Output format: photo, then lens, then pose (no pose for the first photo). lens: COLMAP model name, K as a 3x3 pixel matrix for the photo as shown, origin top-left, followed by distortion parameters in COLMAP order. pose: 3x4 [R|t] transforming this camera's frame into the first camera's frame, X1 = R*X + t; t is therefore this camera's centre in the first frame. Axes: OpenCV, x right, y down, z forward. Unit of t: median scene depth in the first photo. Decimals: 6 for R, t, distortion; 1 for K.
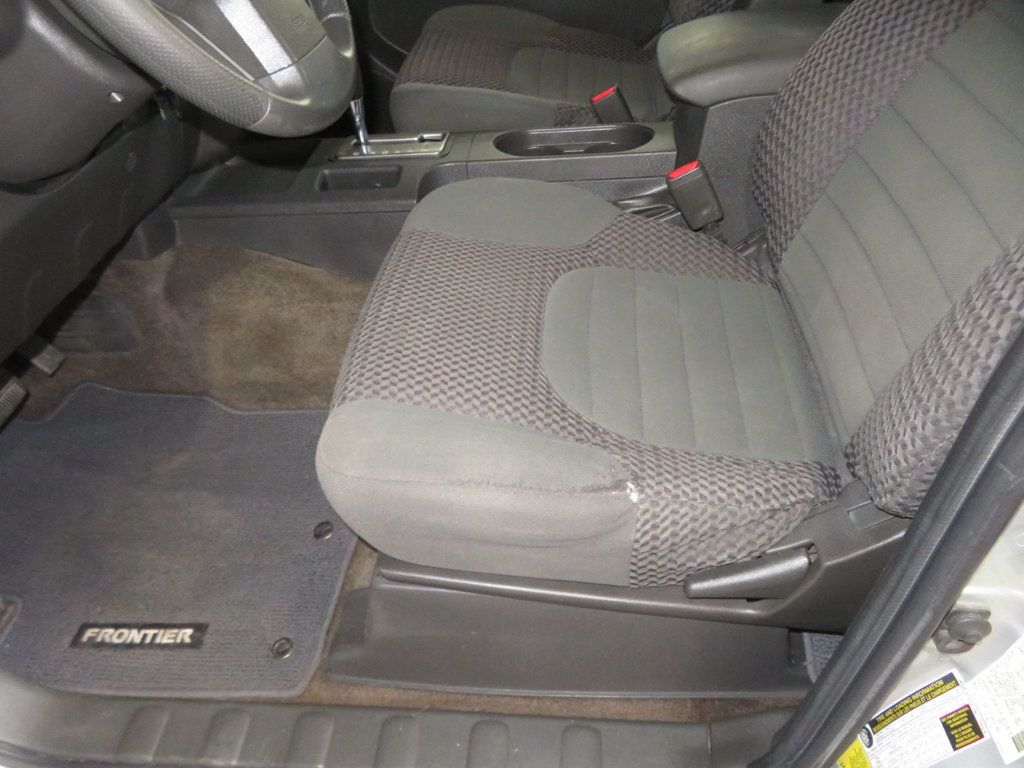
lens RADIAL K [[741.3, 0, 512.0], [0, 741.3, 384.0], [0, 0, 1]] dist [-0.002892, 0.000963]
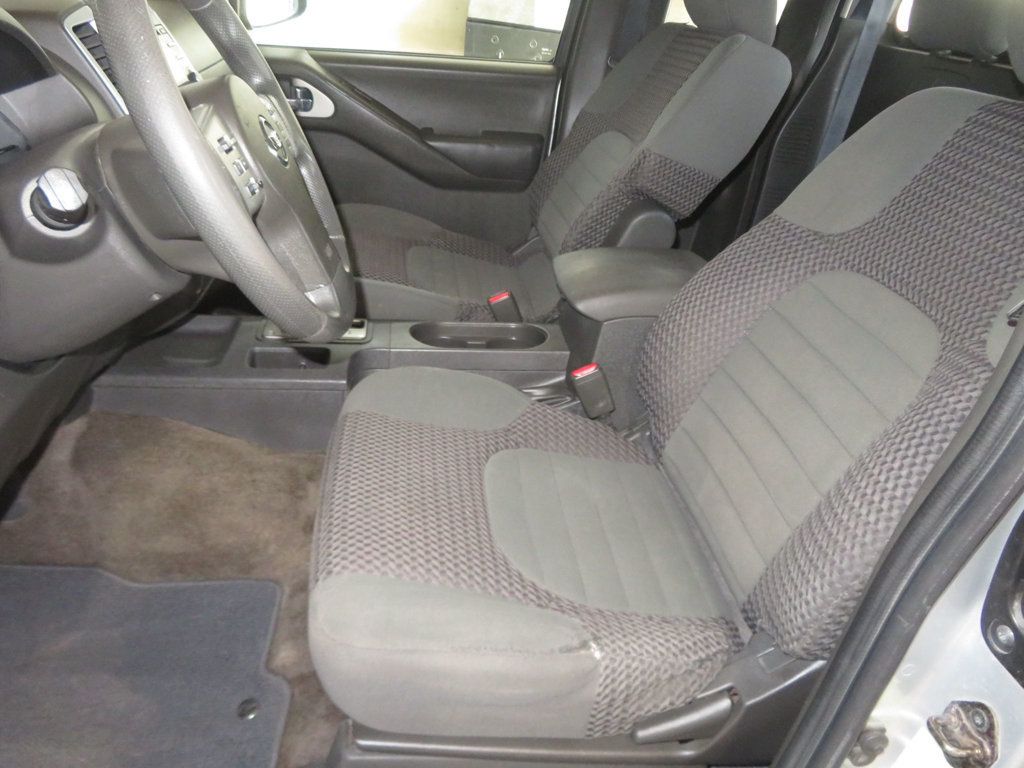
lens RADIAL K [[738.2, 0, 516.9], [0, 738.2, 383.0], [0, 0, 1]] dist [-0.011904, 0.004169]
pose [[0.962587, 0.046814, 0.266897, -0.241346], [0.009619, 0.978439, -0.206314, -0.024673], [-0.270801, 0.201162, 0.941382, -0.127533]]
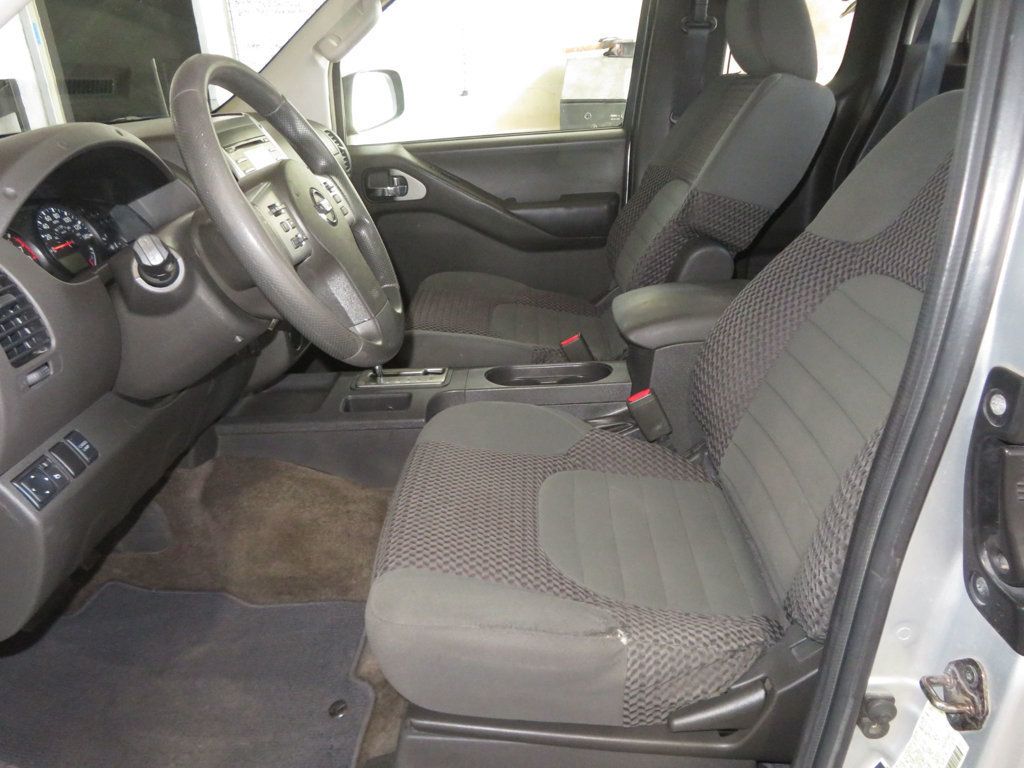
lens RADIAL K [[738.2, 0, 516.9], [0, 738.2, 383.0], [0, 0, 1]] dist [-0.011904, 0.004169]
pose [[0.997270, 0.004778, 0.073689, -0.091630], [0.018061, 0.951816, -0.306137, 0.096642], [-0.071601, 0.306632, 0.949131, -0.255057]]
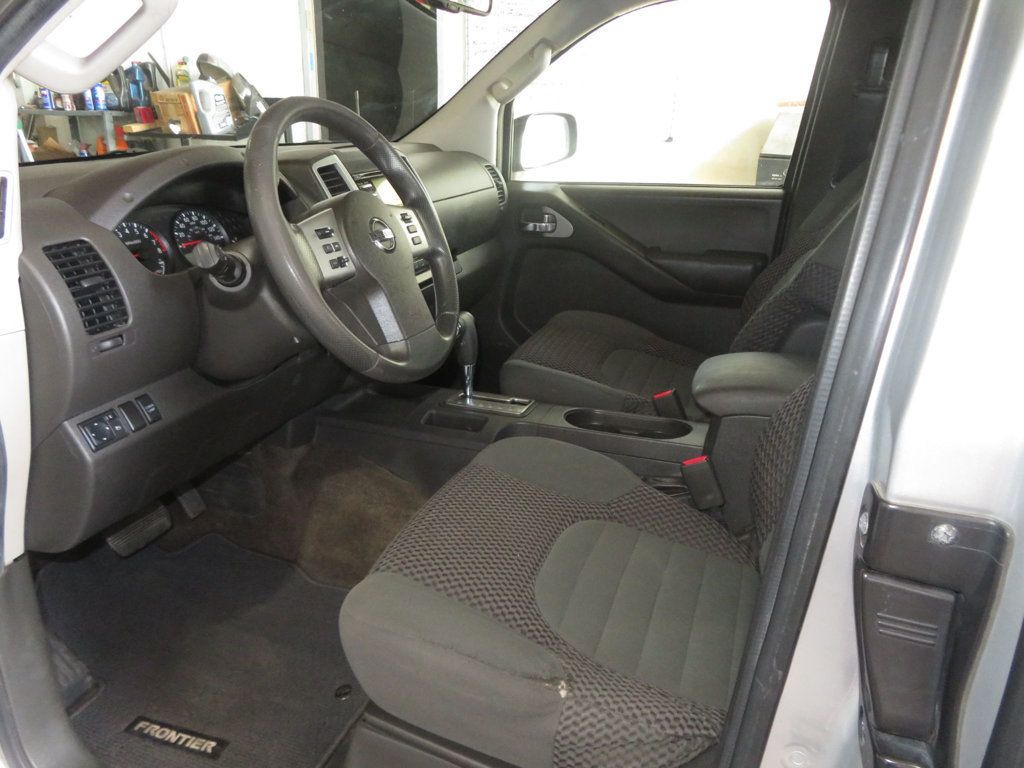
lens RADIAL K [[738.2, 0, 516.9], [0, 738.2, 383.0], [0, 0, 1]] dist [-0.011904, 0.004169]
pose [[0.964625, 0.171624, -0.200111, 0.206590], [-0.230070, 0.918651, -0.321166, 0.073598], [0.128712, 0.355844, 0.925639, -0.292105]]
